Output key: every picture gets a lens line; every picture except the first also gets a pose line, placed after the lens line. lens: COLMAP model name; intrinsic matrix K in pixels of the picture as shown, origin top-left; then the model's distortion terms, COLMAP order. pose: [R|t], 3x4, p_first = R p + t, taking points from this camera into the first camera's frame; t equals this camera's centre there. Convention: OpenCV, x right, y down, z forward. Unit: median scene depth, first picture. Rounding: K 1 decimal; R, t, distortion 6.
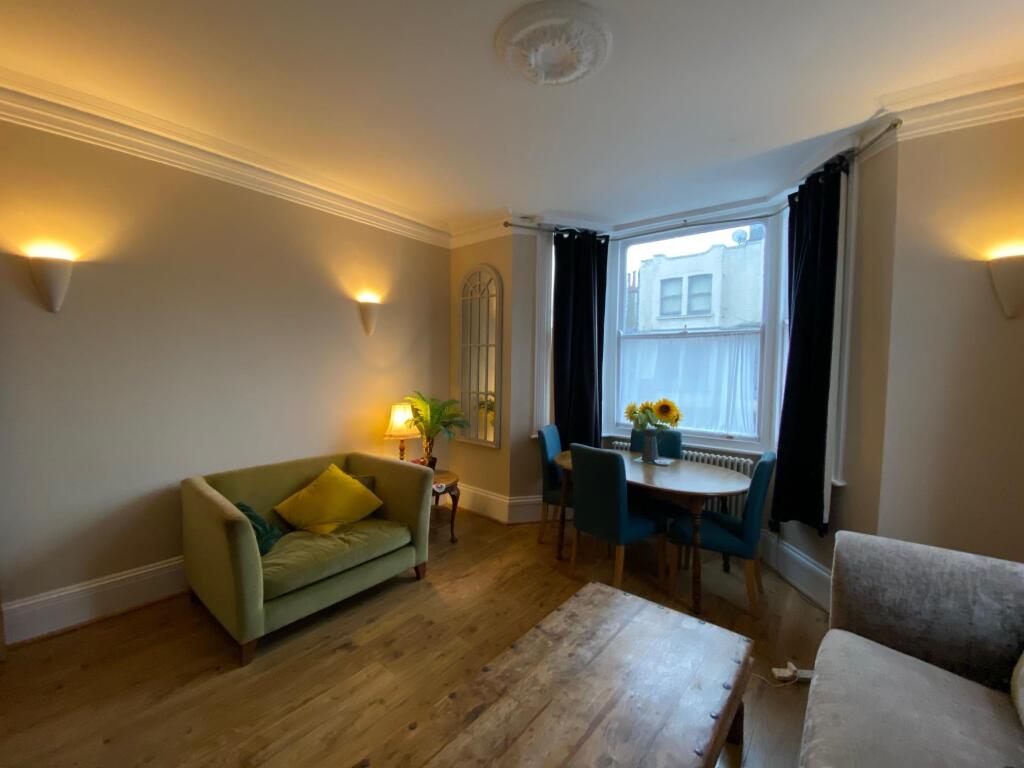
lens RADIAL K [[411.3, 0, 513.5], [0, 411.3, 383.7], [0, 0, 1]] dist [-0.002931, -0.000727]
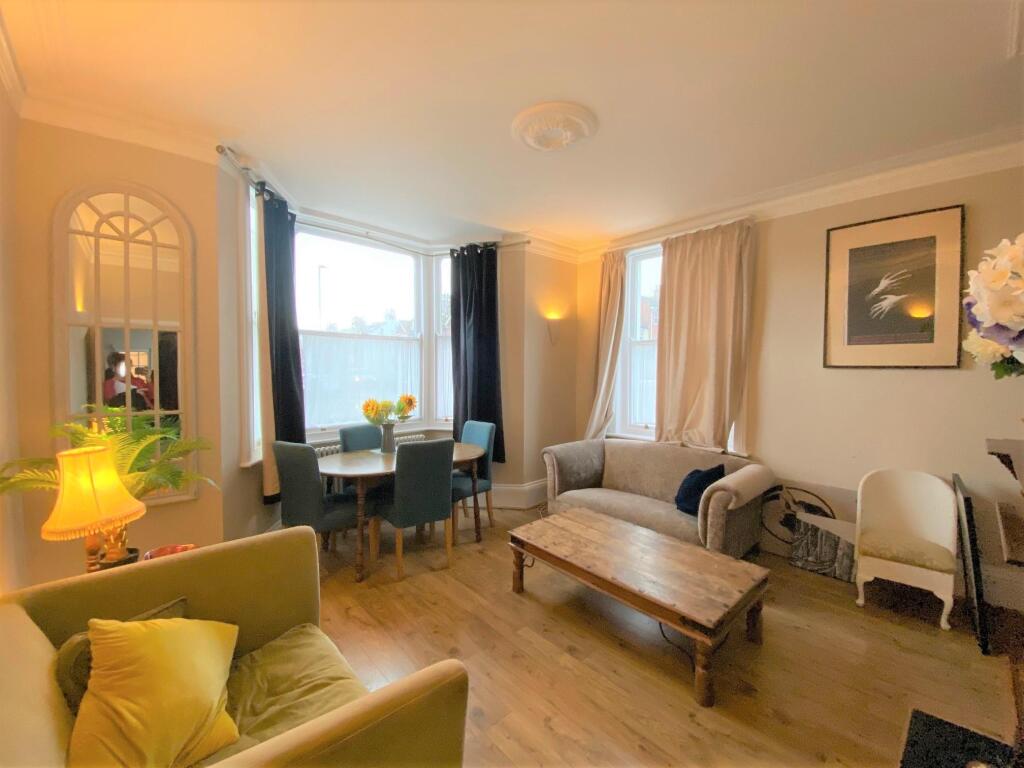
lens RADIAL K [[411.3, 0, 513.5], [0, 411.3, 383.7], [0, 0, 1]] dist [-0.002931, -0.000727]
pose [[0.149835, -0.047960, 0.987547, -0.922144], [0.042319, 0.998219, 0.042057, -0.033202], [-0.987805, 0.035491, 0.151598, 0.677727]]
